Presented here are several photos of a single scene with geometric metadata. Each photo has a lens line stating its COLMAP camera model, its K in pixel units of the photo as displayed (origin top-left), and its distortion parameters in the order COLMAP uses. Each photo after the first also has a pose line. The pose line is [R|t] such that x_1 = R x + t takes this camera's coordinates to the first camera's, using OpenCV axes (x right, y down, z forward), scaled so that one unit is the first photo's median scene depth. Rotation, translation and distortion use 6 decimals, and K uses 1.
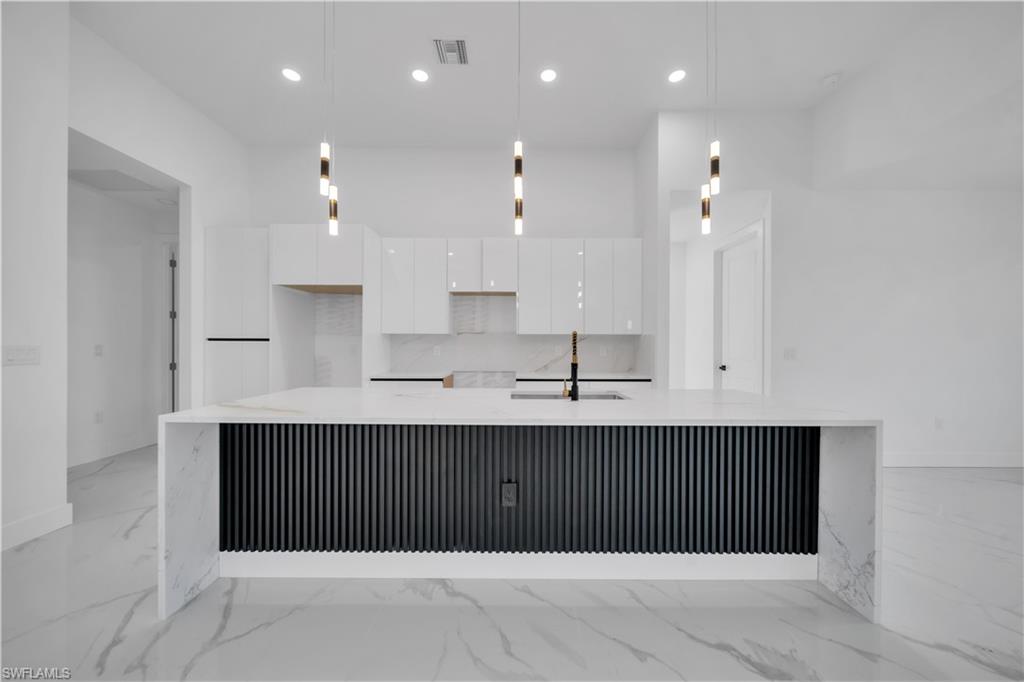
lens RADIAL K [[354.4, 0, 513.2], [0, 354.4, 345.8], [0, 0, 1]] dist [0.001041, -0.000910]
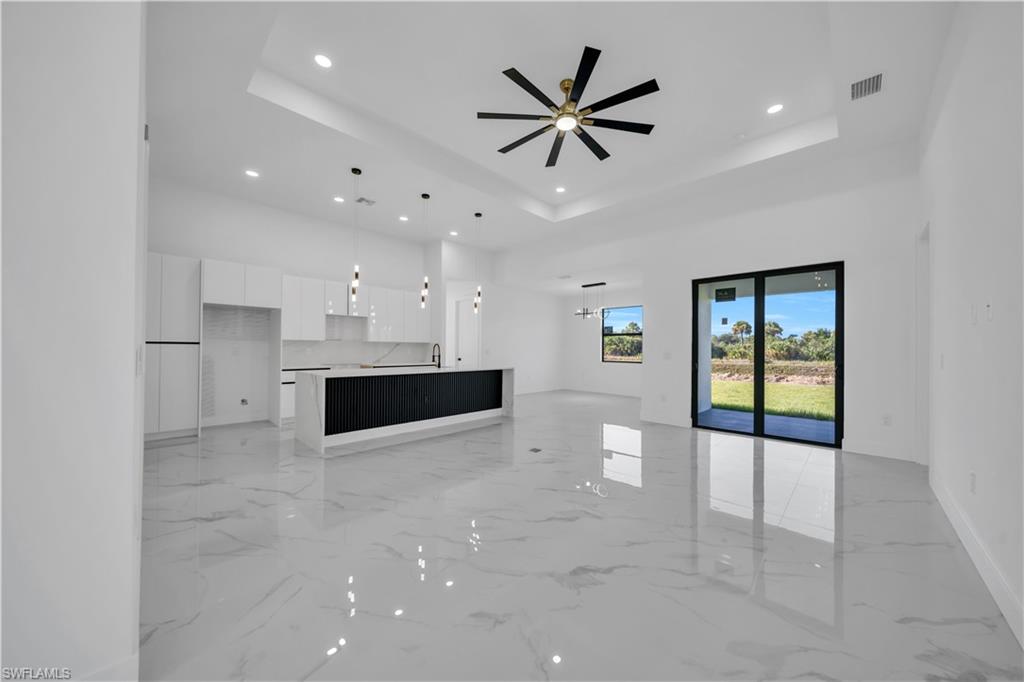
lens RADIAL K [[354.4, 0, 512.9], [0, 354.4, 345.6], [0, 0, 1]] dist [0.001041, -0.000910]
pose [[0.688716, 0.008476, 0.724982, -0.852048], [-0.006148, 0.999964, -0.005851, -0.008364], [-0.725006, -0.000428, 0.688743, -0.794866]]
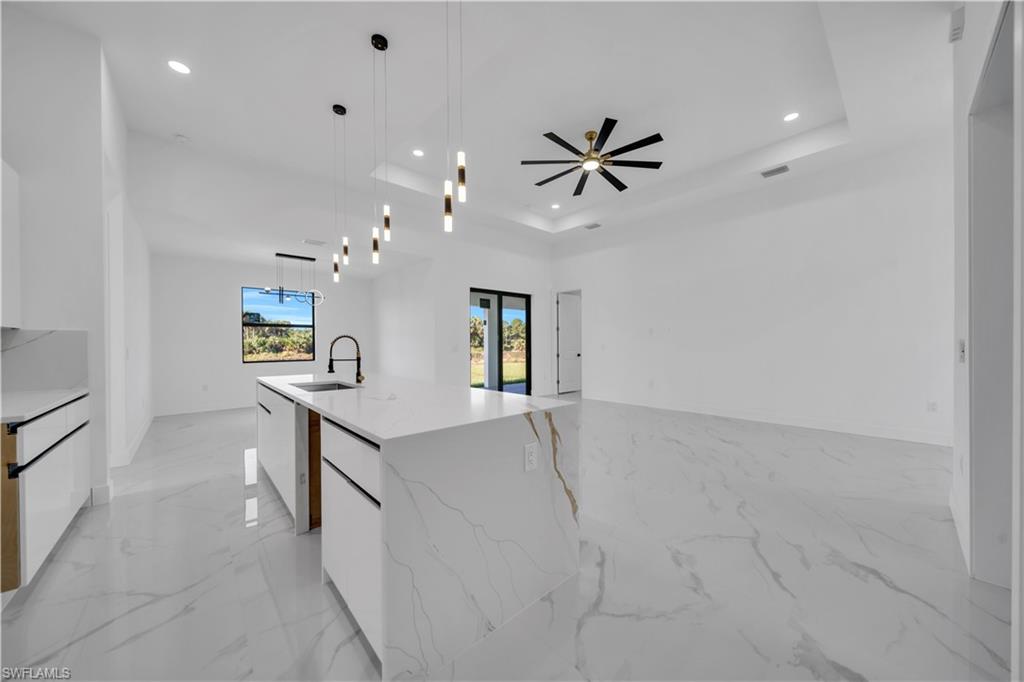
lens RADIAL K [[354.4, 0, 514.5], [0, 354.4, 345.3], [0, 0, 1]] dist [0.001041, -0.000910]
pose [[-0.678385, -0.002119, 0.734704, -0.774226], [0.003179, 0.999978, 0.005819, -0.005071], [-0.734700, 0.006283, -0.678363, 0.878039]]
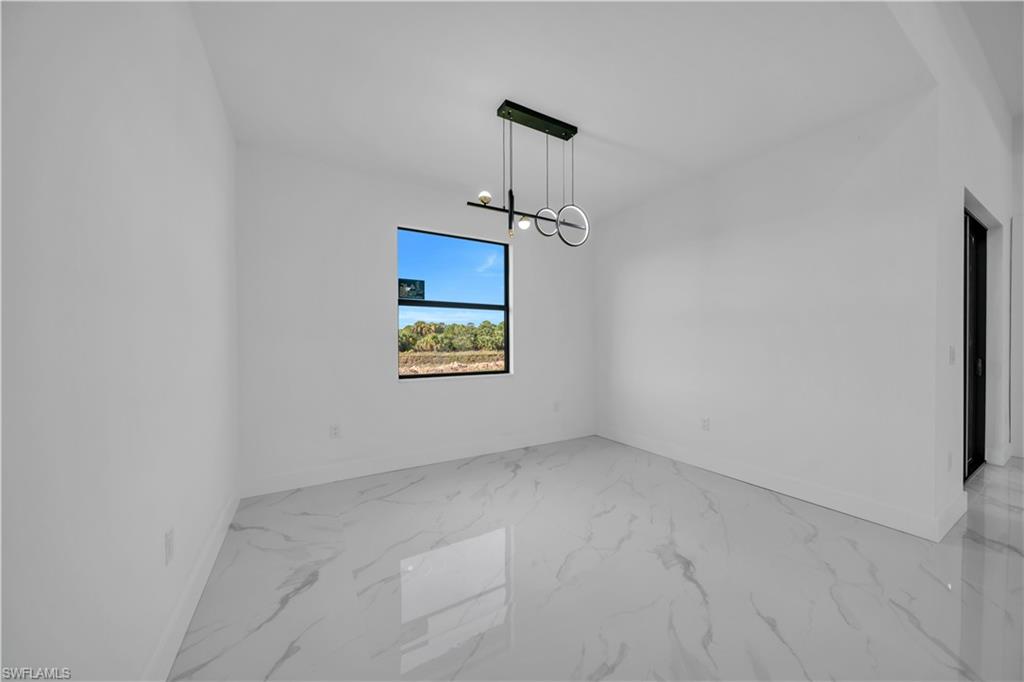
lens RADIAL K [[354.4, 0, 520.3], [0, 354.4, 348.5], [0, 0, 1]] dist [0.001041, -0.000910]
pose [[-0.525058, -0.013012, 0.850967, 0.708811], [0.003461, 0.999842, 0.017424, -0.002329], [-0.851060, 0.012094, -0.524930, 0.874166]]
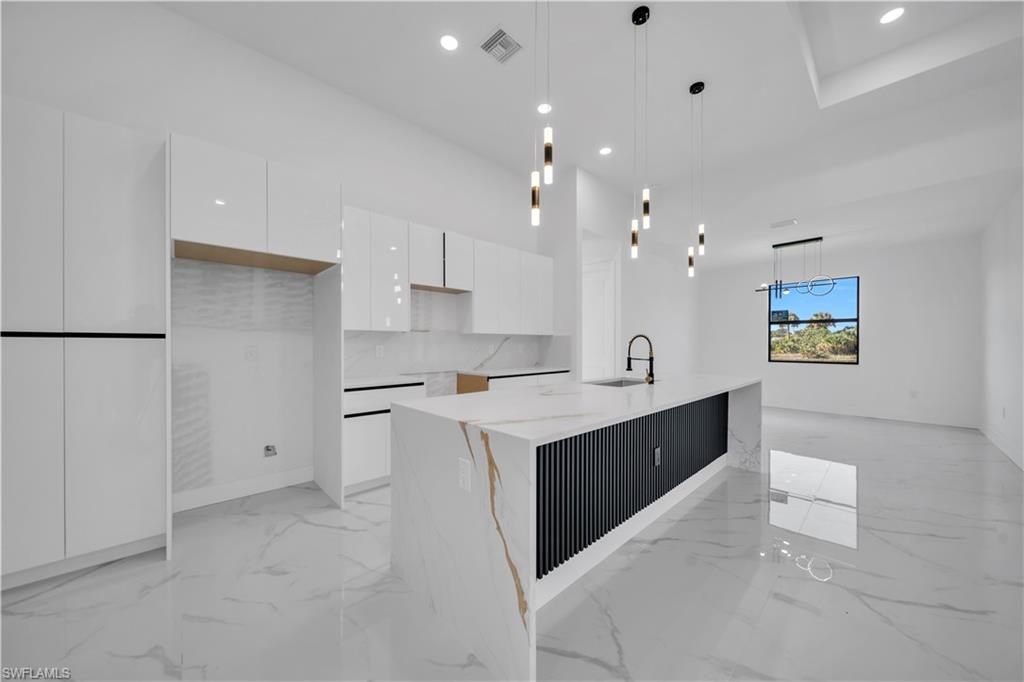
lens RADIAL K [[354.4, 0, 513.5], [0, 354.4, 346.0], [0, 0, 1]] dist [0.001041, -0.000910]
pose [[0.719984, -0.006738, 0.693958, -0.685083], [0.001503, 0.999966, 0.008150, -0.005044], [-0.693989, -0.004825, 0.719970, 0.215085]]
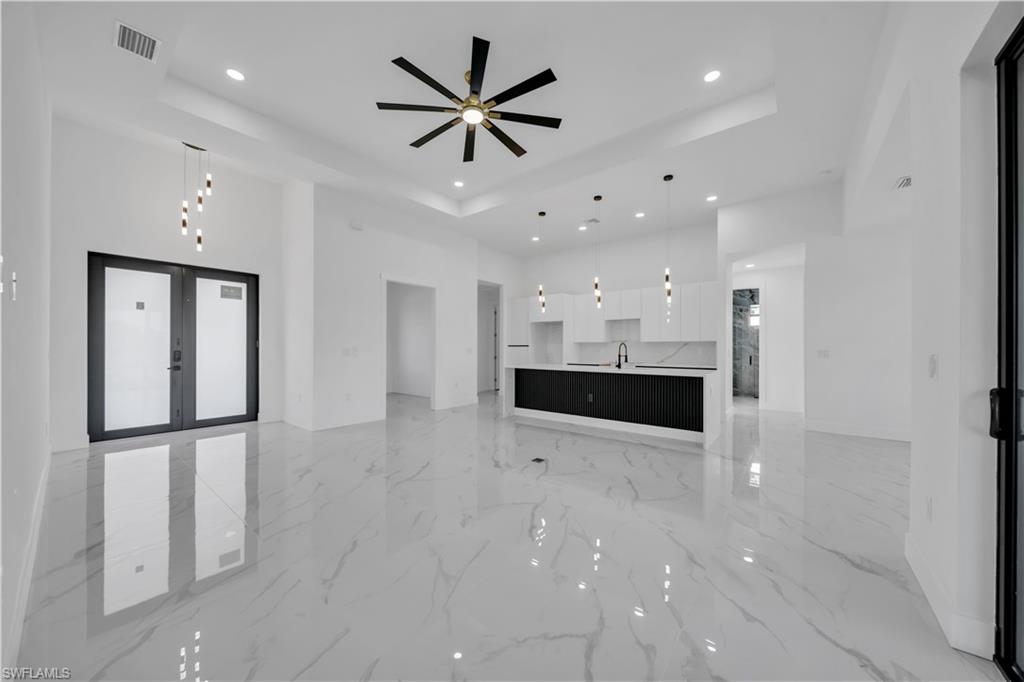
lens RADIAL K [[354.4, 0, 518.1], [0, 354.4, 345.8], [0, 0, 1]] dist [0.001041, -0.000910]
pose [[0.793403, -0.006337, -0.608663, 0.690039], [0.001336, 0.999962, -0.008669, 0.002502], [0.608695, 0.006065, 0.793381, -0.914984]]
